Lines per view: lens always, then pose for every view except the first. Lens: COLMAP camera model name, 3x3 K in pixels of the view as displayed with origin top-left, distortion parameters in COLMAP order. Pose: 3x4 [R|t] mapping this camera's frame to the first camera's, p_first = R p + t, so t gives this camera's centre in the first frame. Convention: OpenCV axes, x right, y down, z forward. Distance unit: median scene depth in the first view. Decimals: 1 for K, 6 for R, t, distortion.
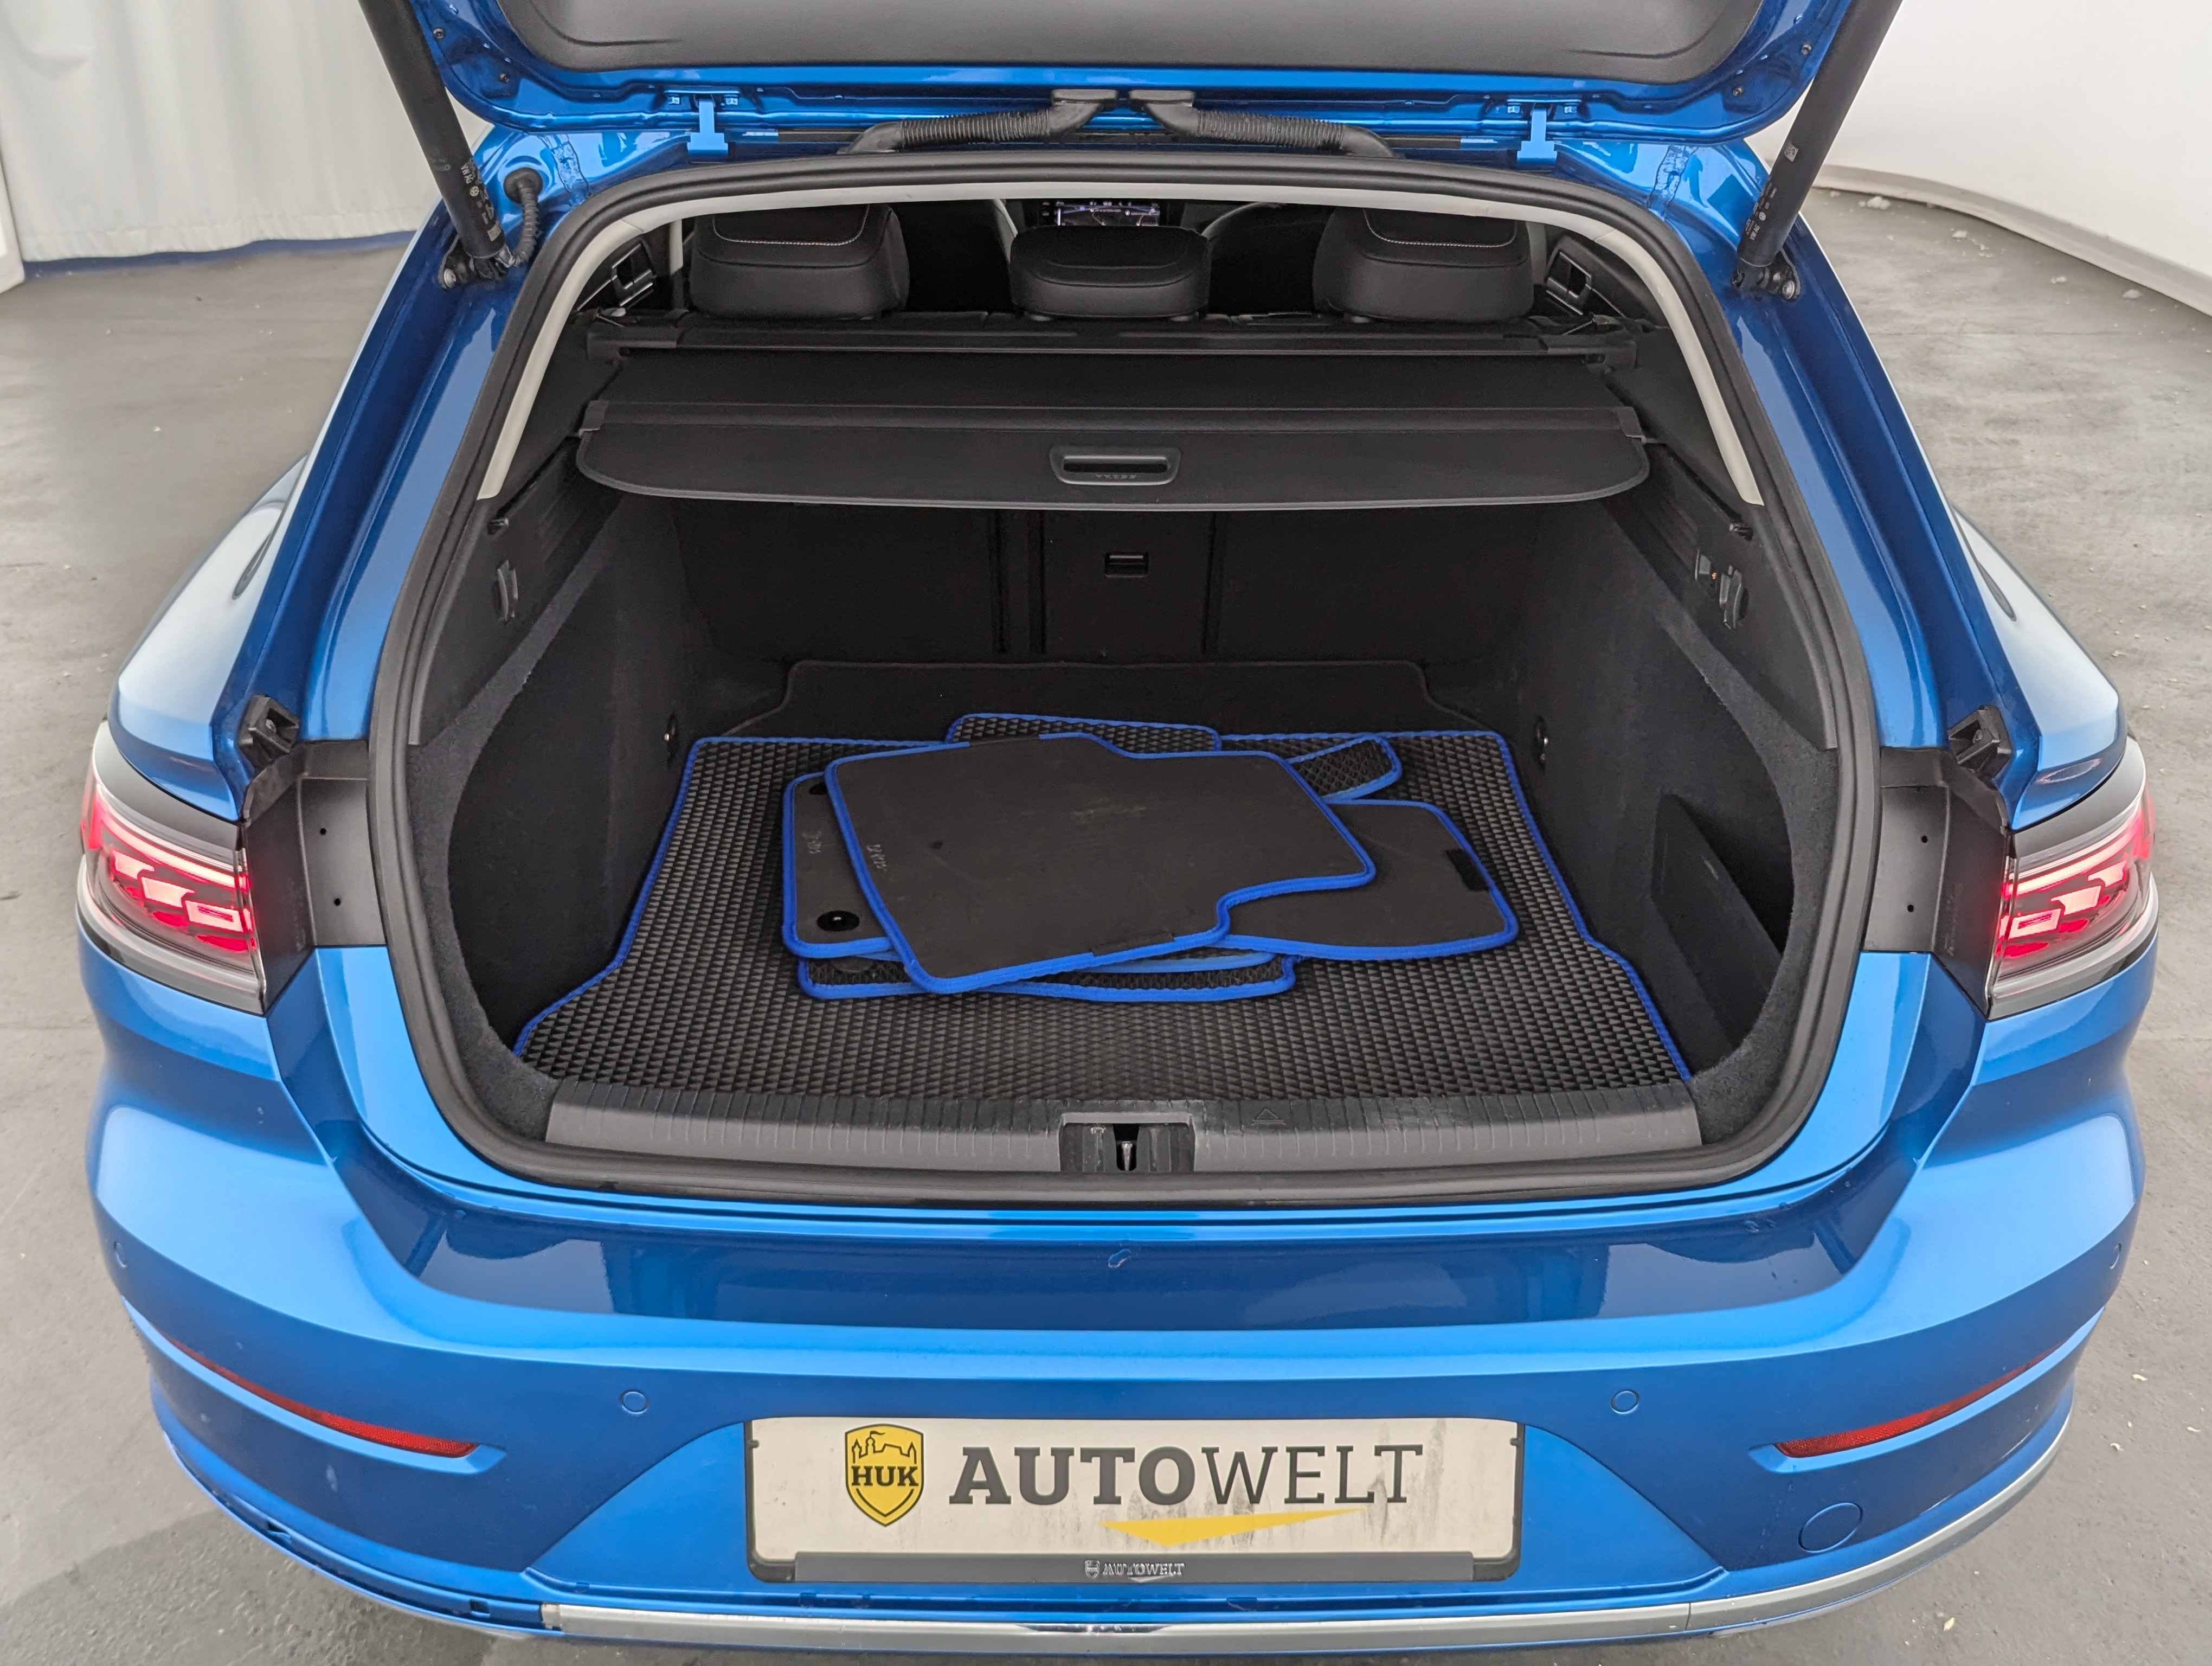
lens RADIAL K [[2006.8, 0, 1077.4], [0, 2006.8, 760.0], [0, 0, 1]] dist [0.012690, 0.025571]
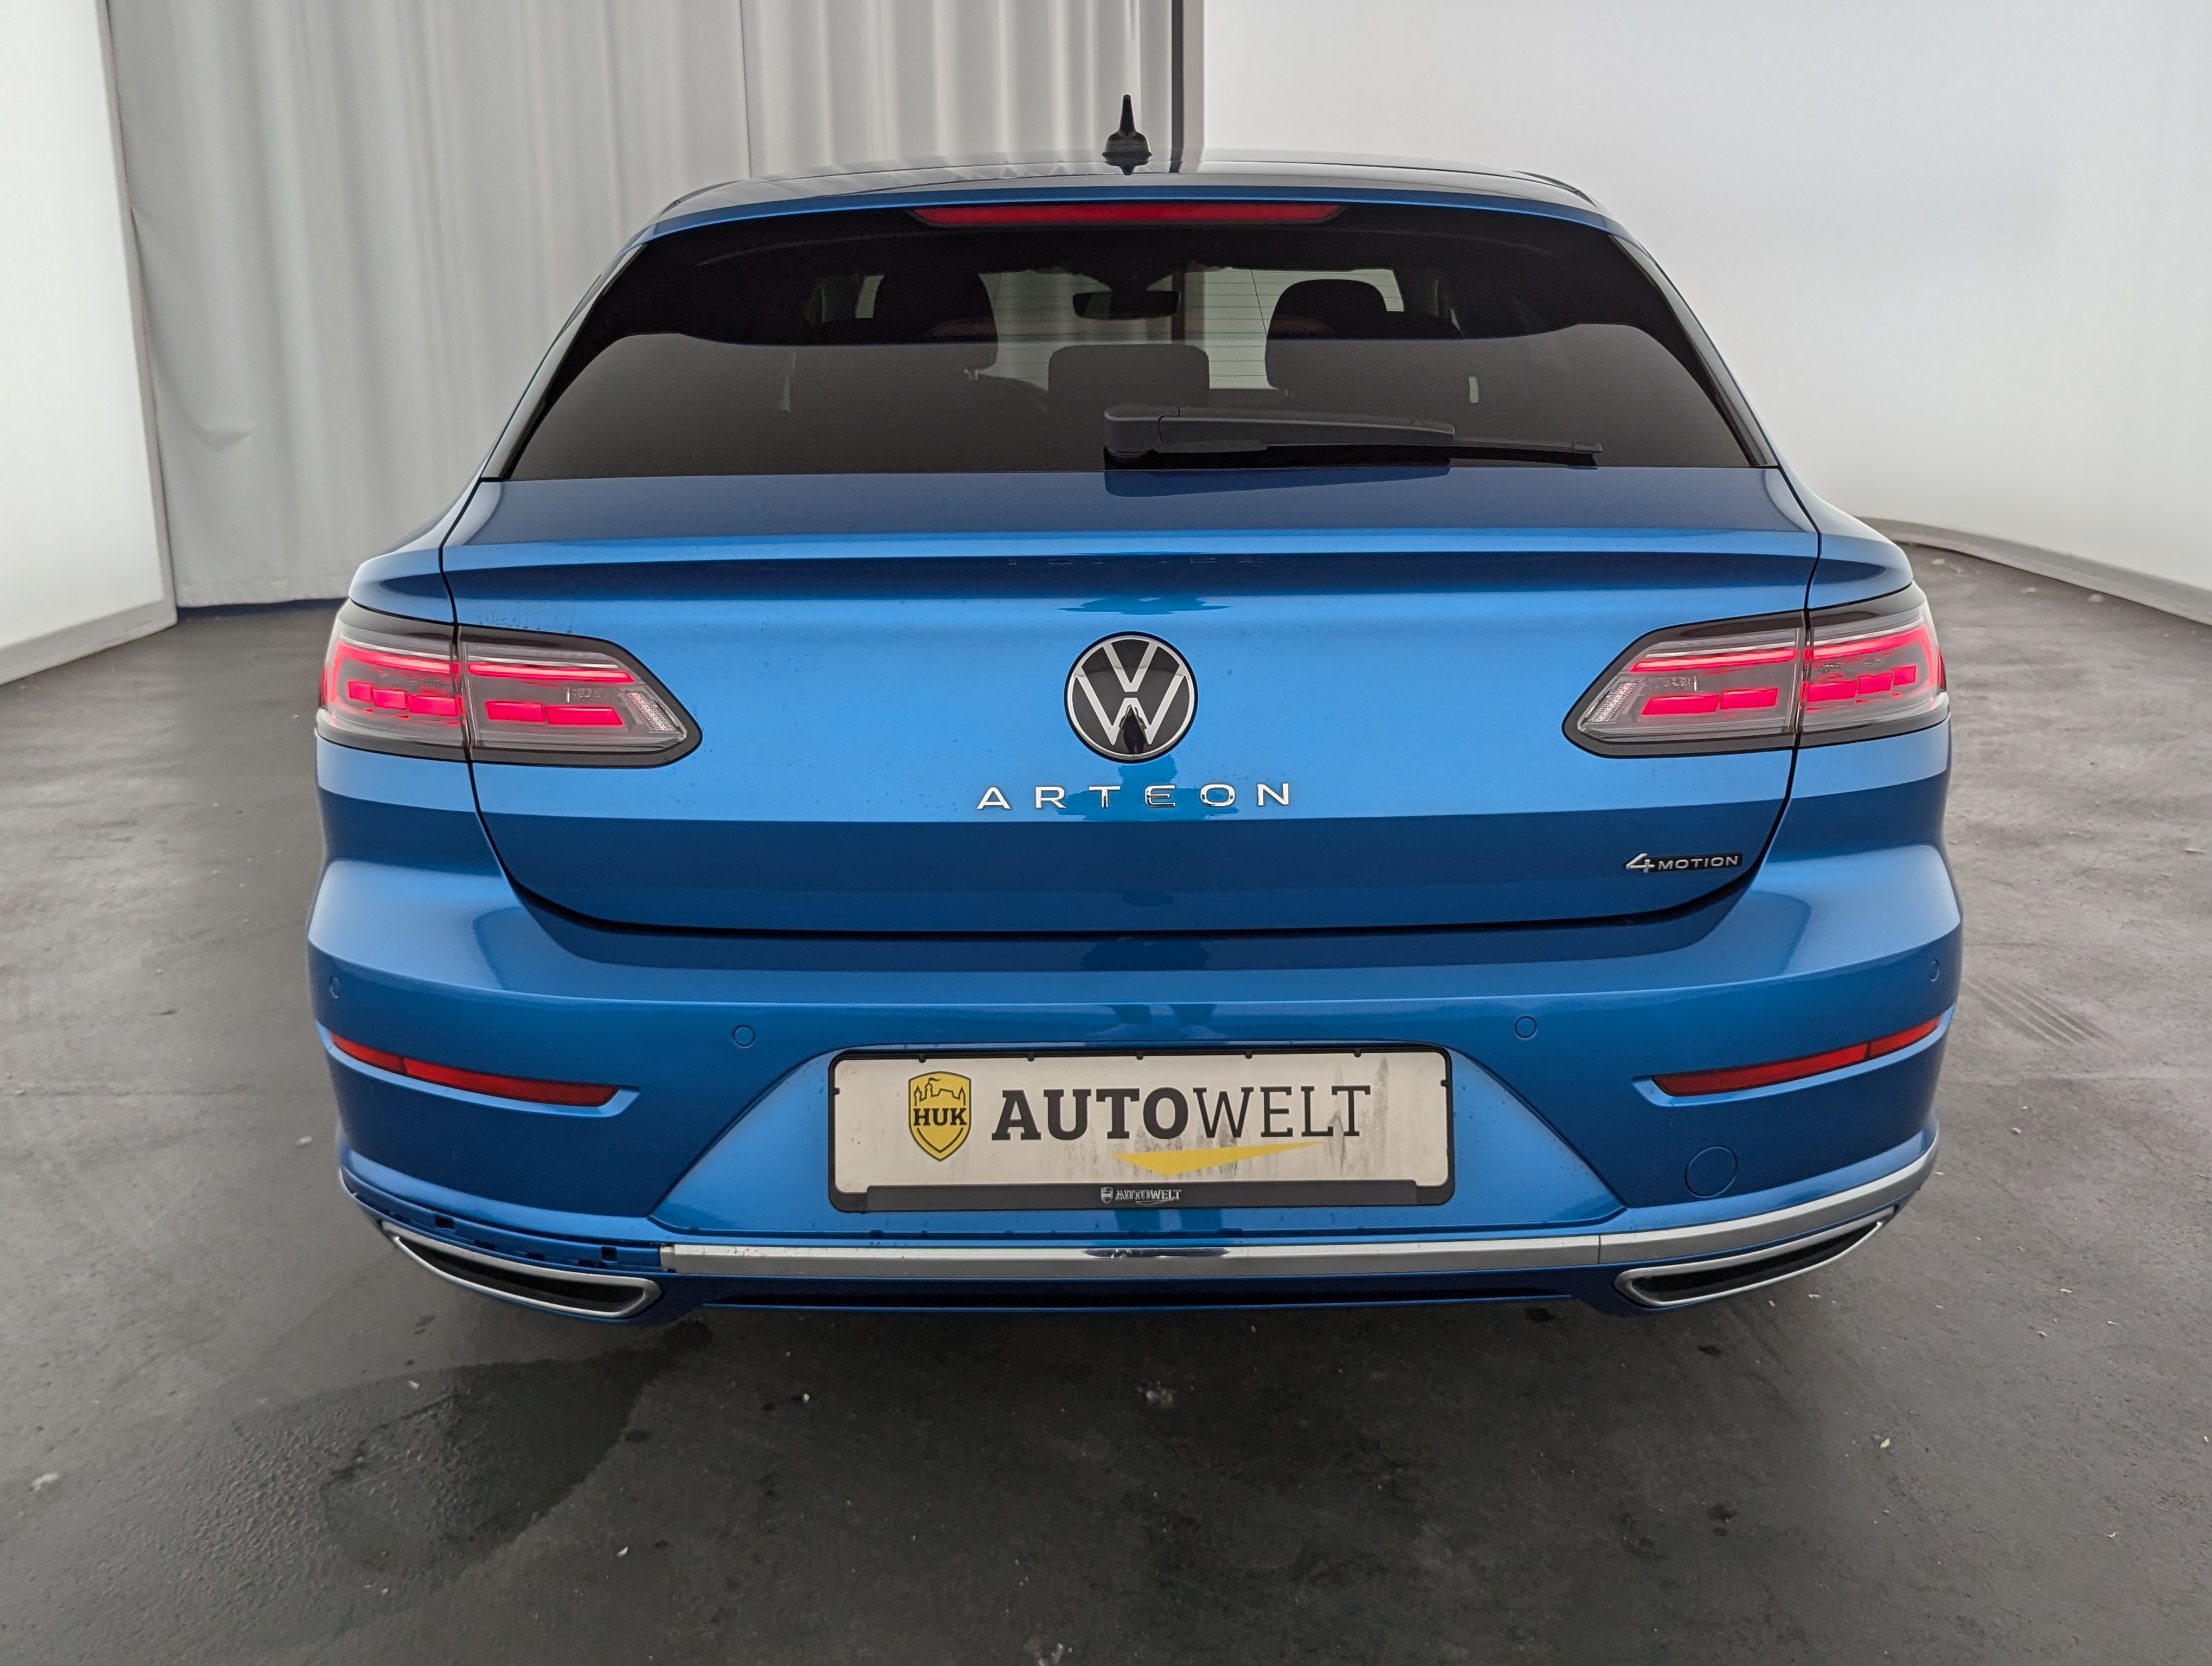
lens RADIAL K [[2069.0, 0, 1106.0], [0, 2069.0, 833.0], [0, 0, 1]] dist [0.064457, -0.080786]
pose [[0.999689, -0.014596, -0.020236, 0.035908], [0.009856, 0.976090, -0.217143, 0.463126], [0.022922, 0.216876, 0.975930, -0.292211]]
